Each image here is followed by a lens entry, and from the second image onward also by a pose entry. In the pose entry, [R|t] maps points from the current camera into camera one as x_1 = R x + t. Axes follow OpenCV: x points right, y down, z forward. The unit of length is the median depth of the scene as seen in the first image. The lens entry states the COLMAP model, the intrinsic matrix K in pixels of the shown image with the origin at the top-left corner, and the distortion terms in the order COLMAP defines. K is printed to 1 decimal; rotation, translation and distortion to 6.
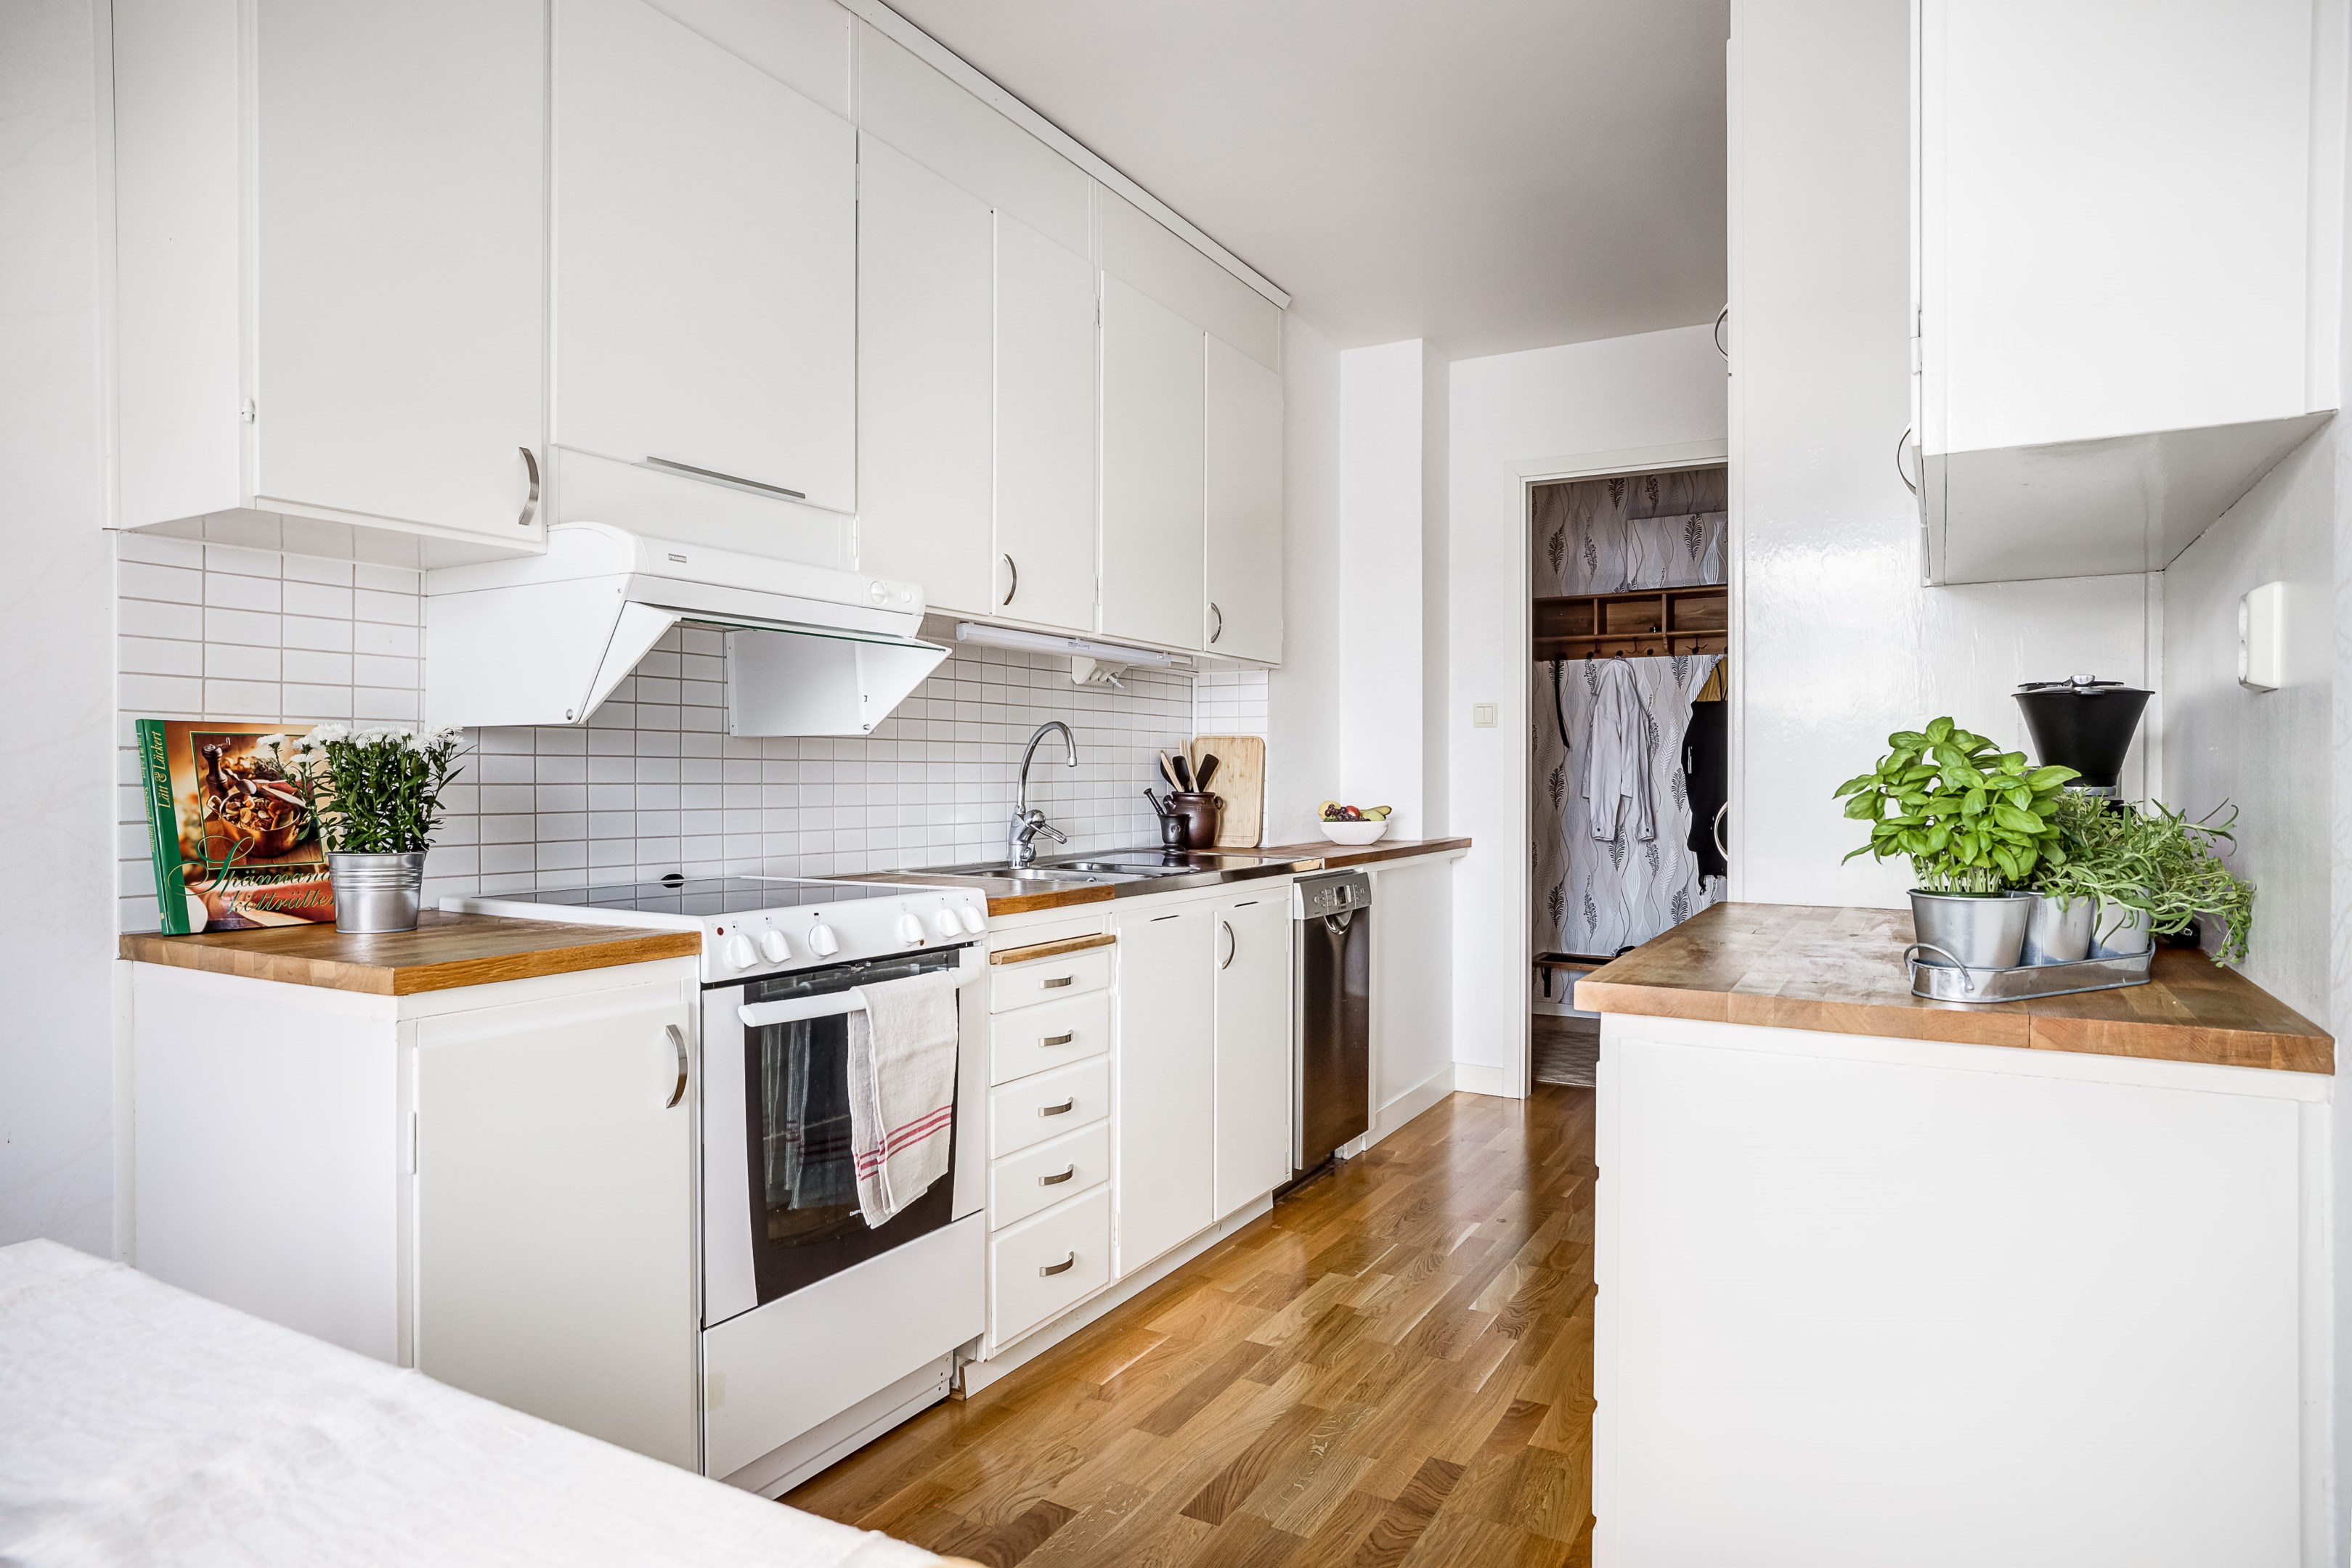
lens RADIAL K [[1362.1, 0, 1175.8], [0, 1362.1, 777.6], [0, 0, 1]] dist [-0.001088, 0.004260]
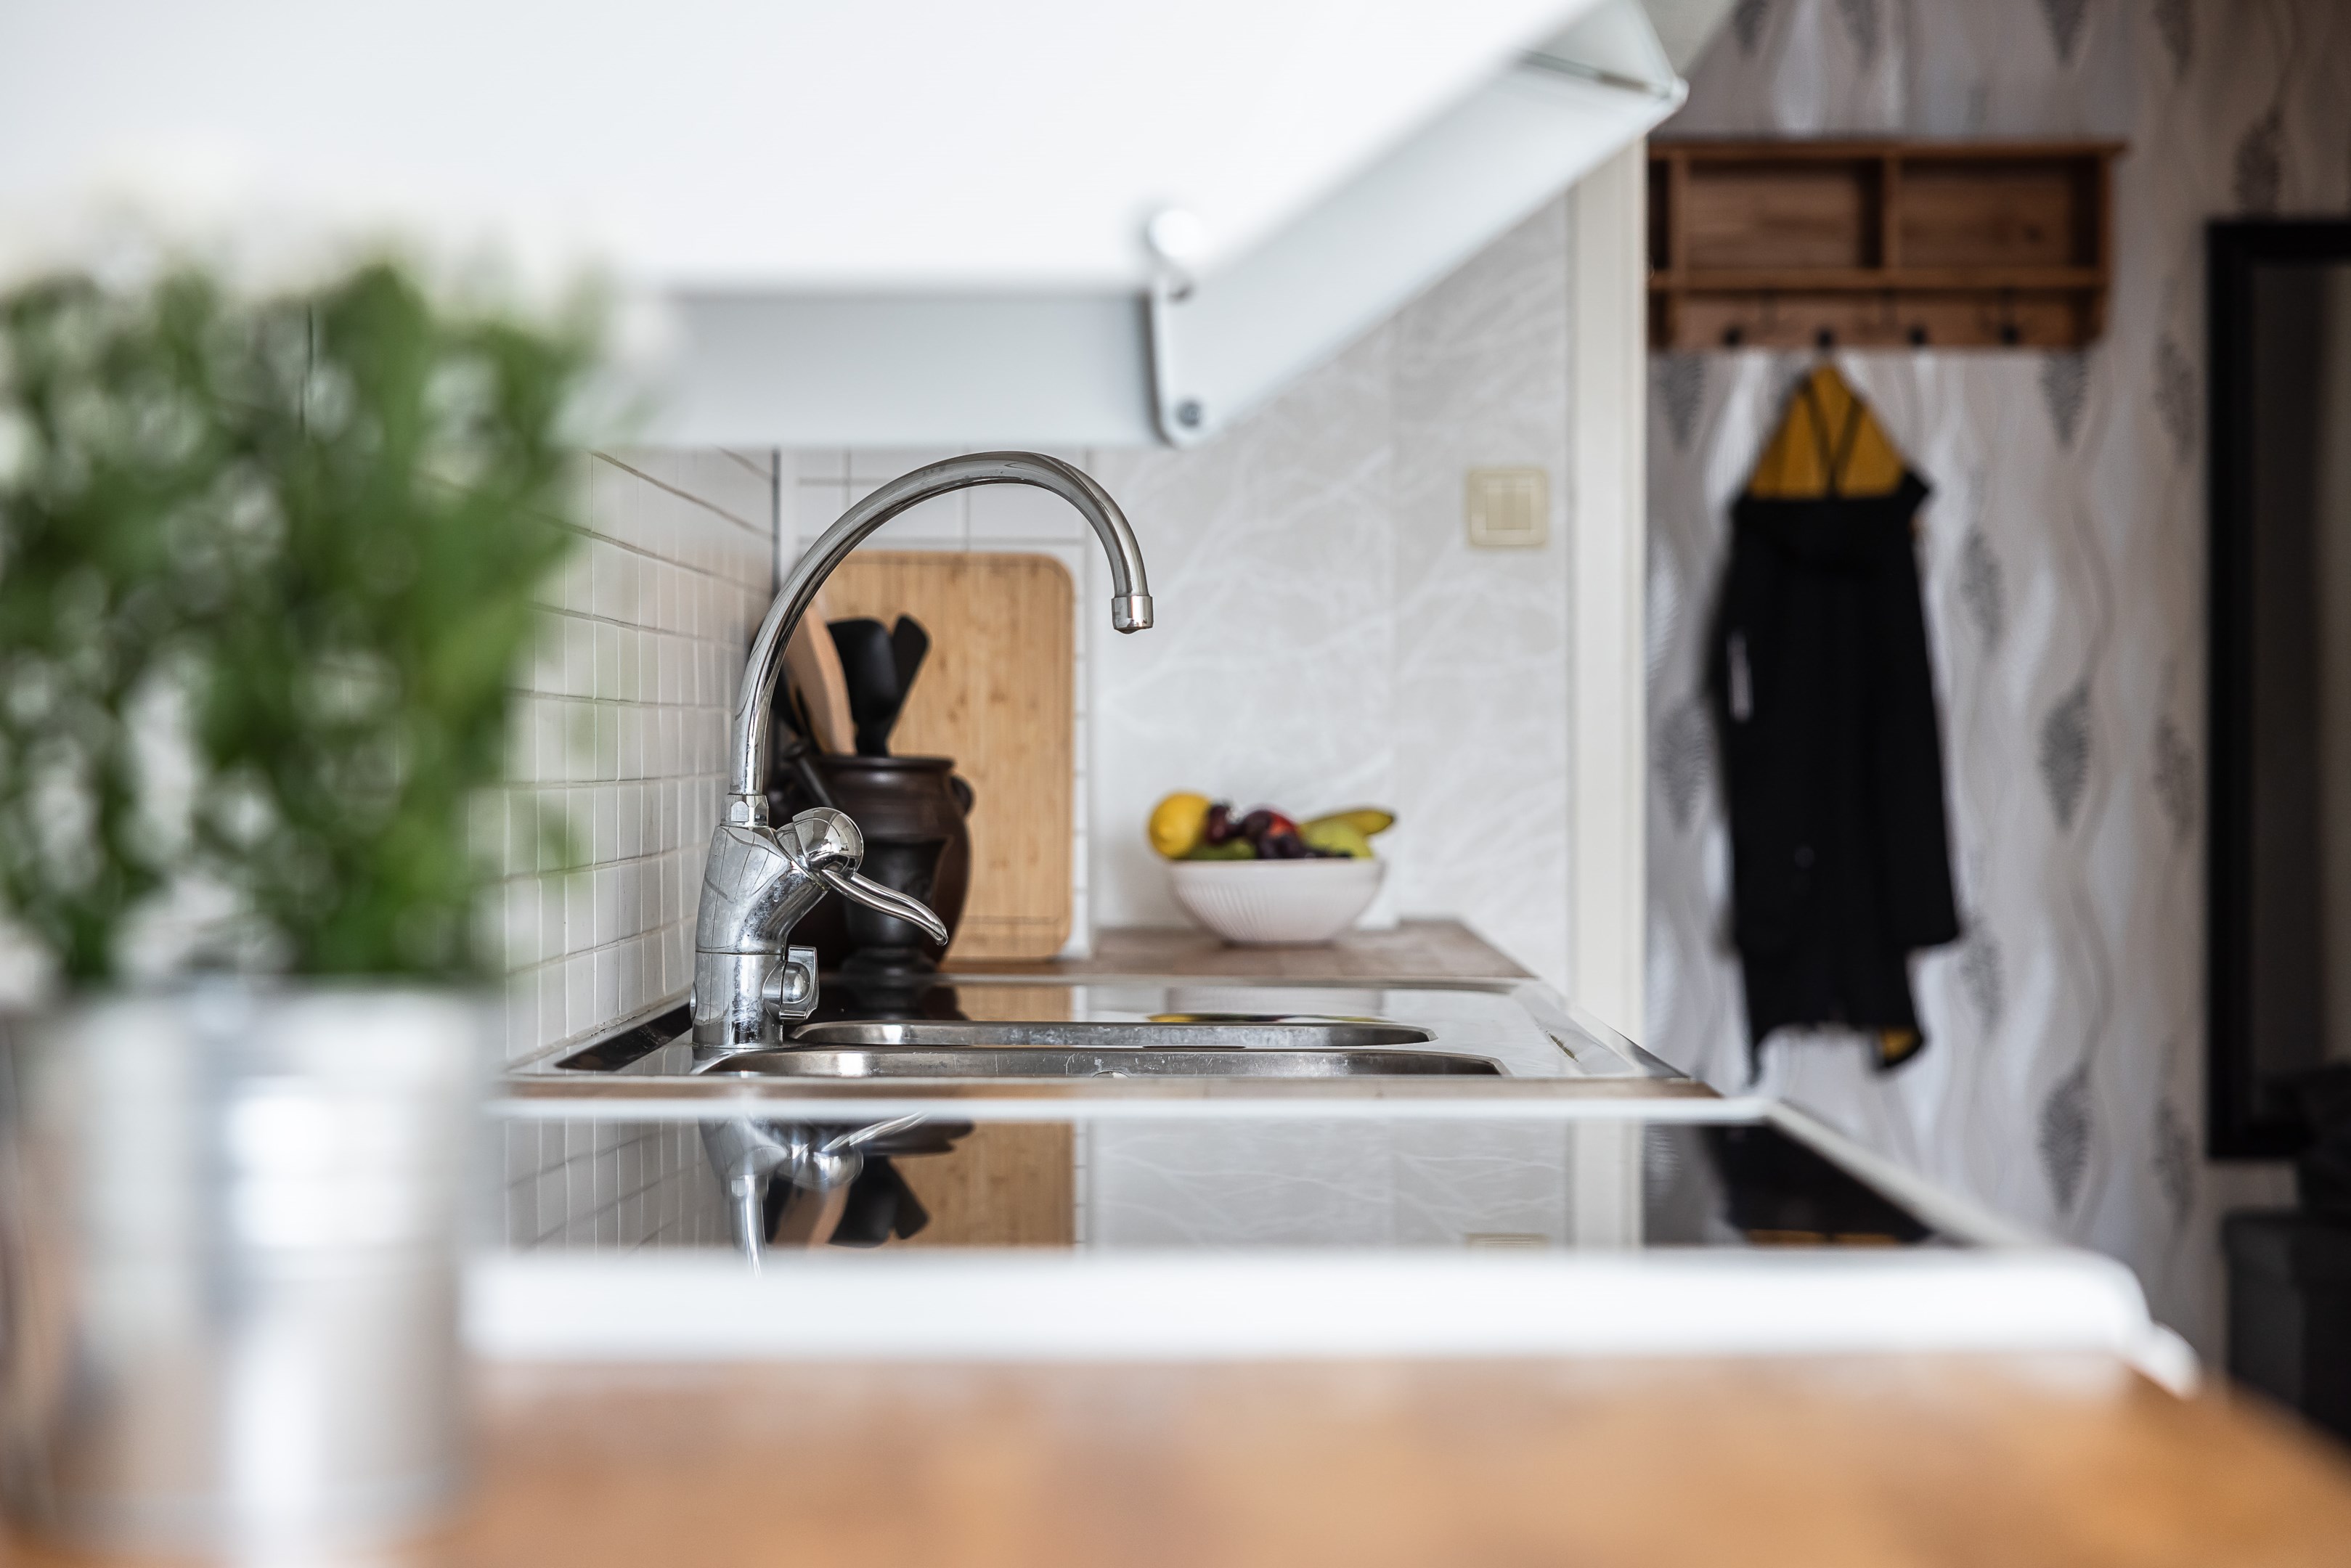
lens RADIAL K [[4469.2, 0, 1176.9], [0, 4469.2, 790.6], [0, 0, 1]] dist [0.037660, 0.000000]
pose [[0.869046, -0.003454, 0.494719, -0.397340], [0.001915, 0.999992, 0.003618, 0.015651], [-0.494728, -0.002197, 0.869045, 0.211869]]
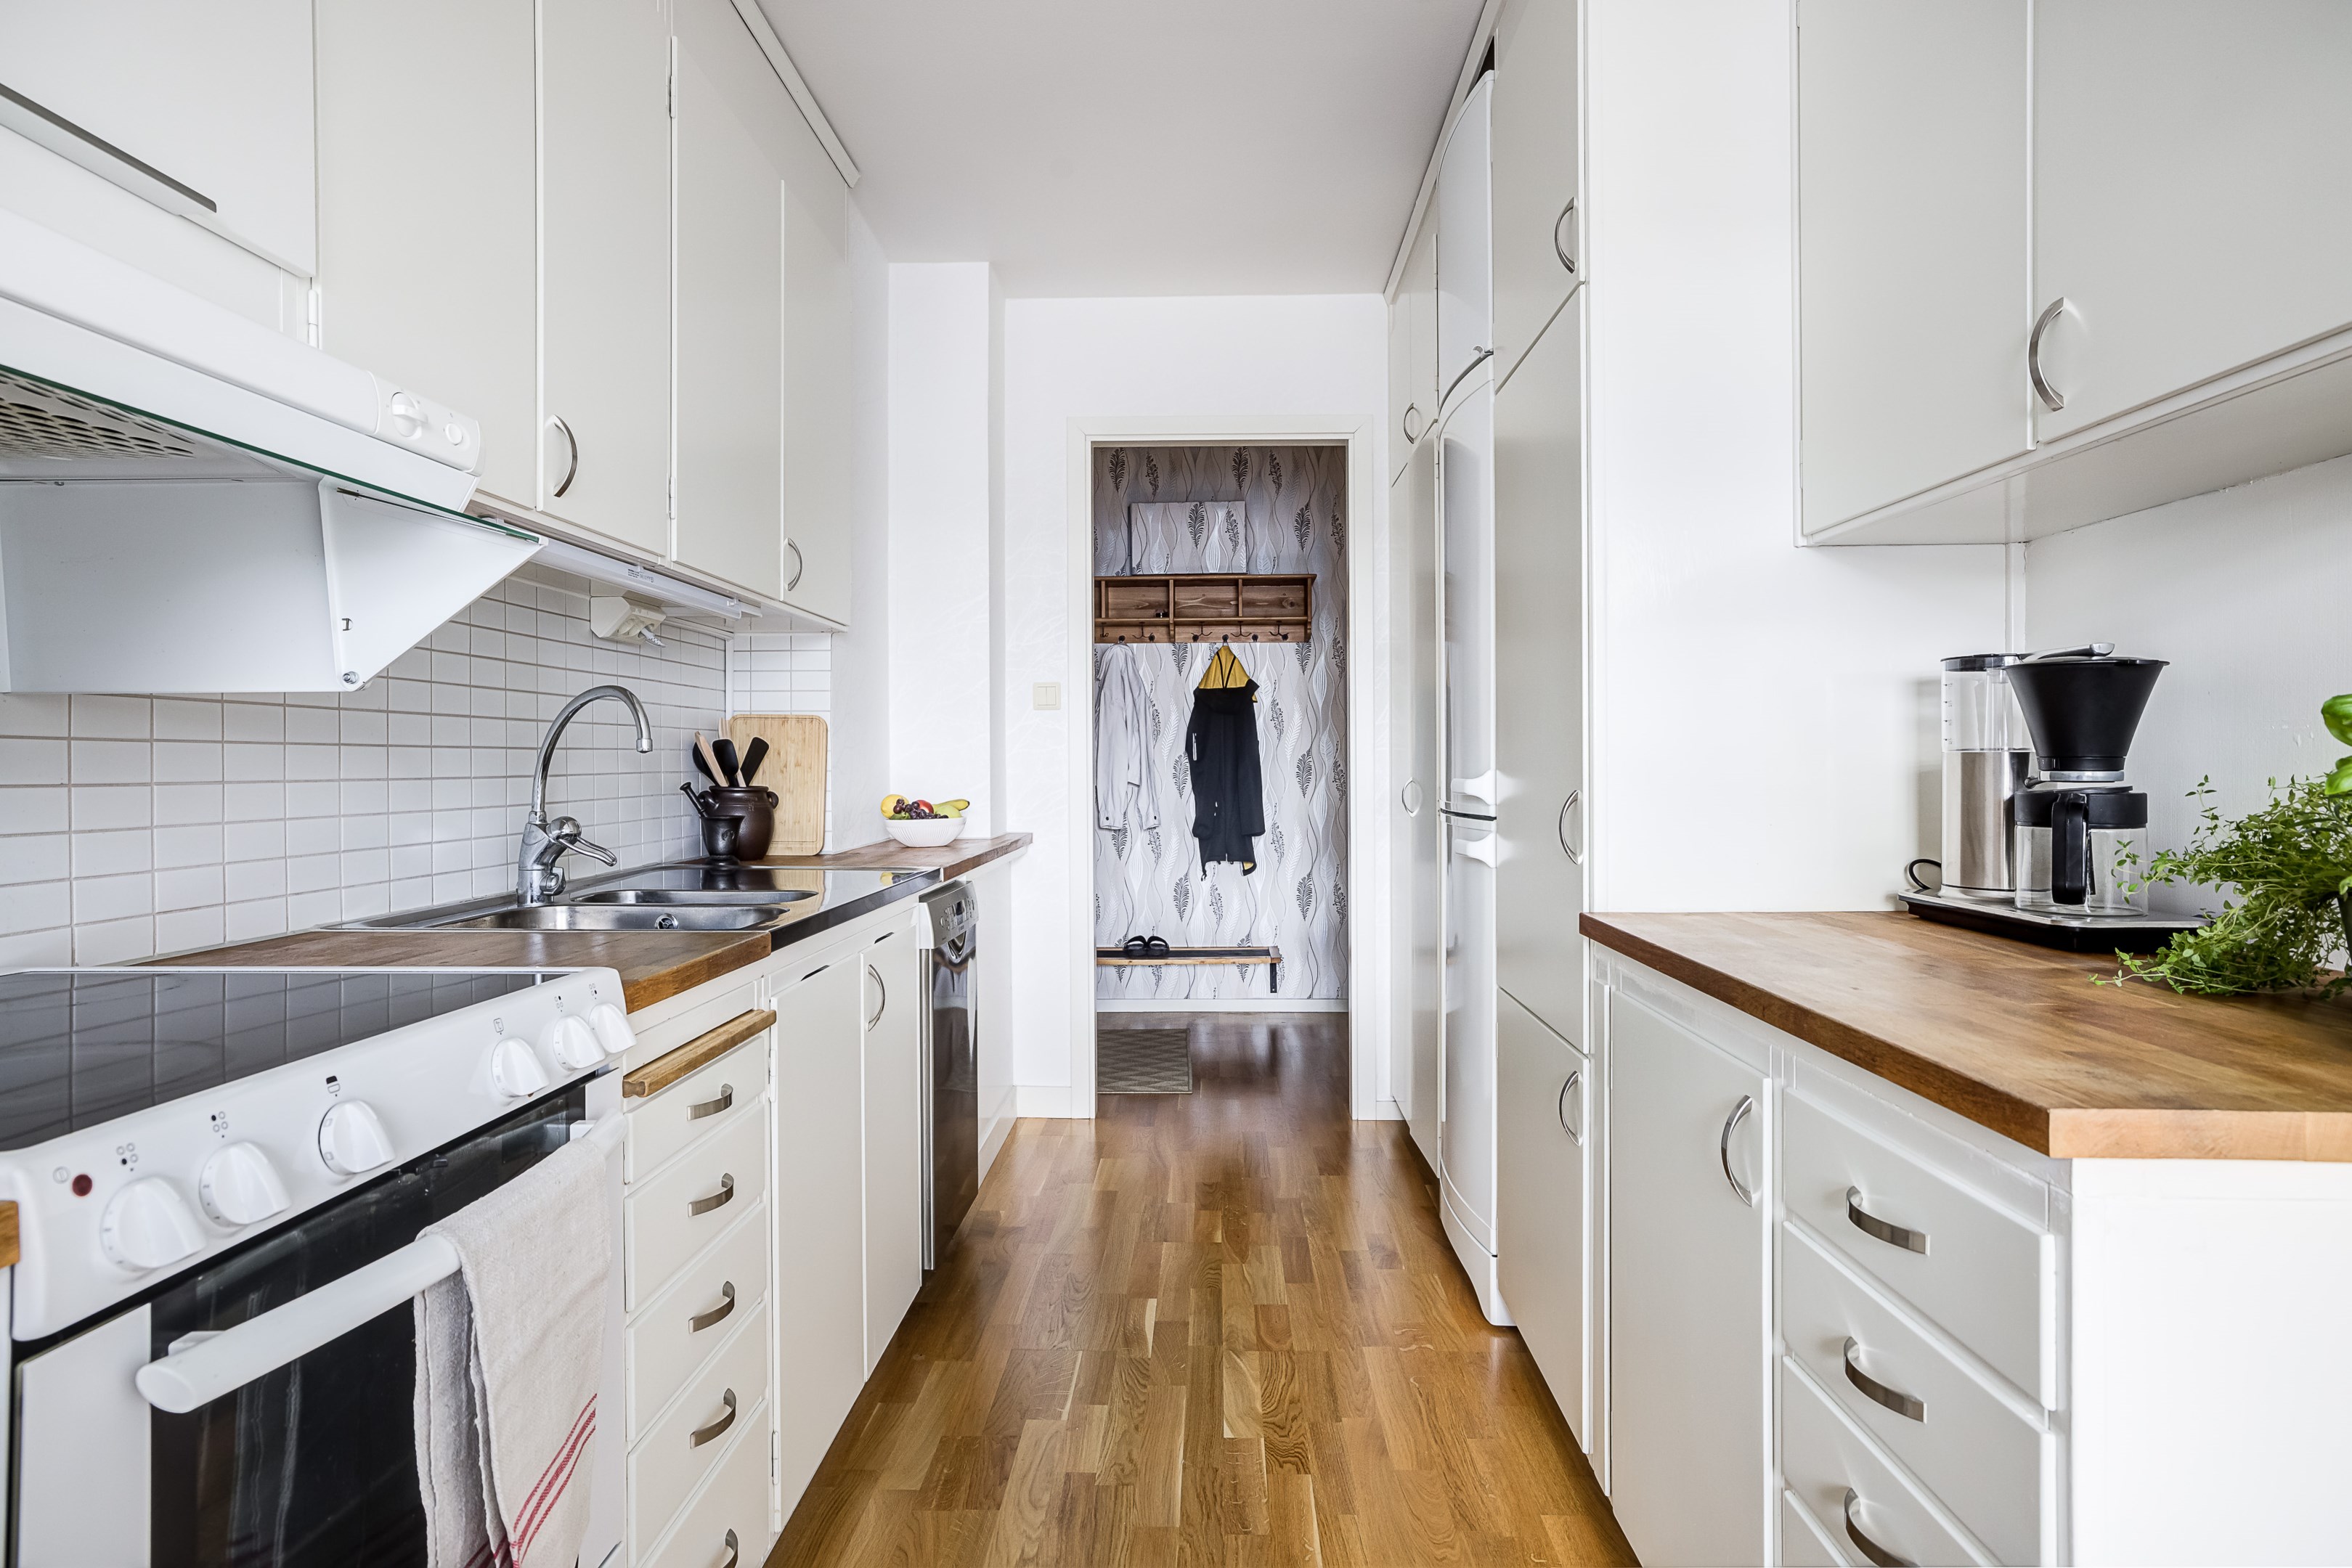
lens RADIAL K [[1272.5, 0, 1179.1], [0, 1272.5, 761.1], [0, 0, 1]] dist [-0.014258, 0.011014]
pose [[0.883680, -0.004318, 0.468072, -0.109834], [0.005814, 0.999982, -0.001752, -0.000937], [-0.468055, 0.004270, 0.883689, 0.261207]]
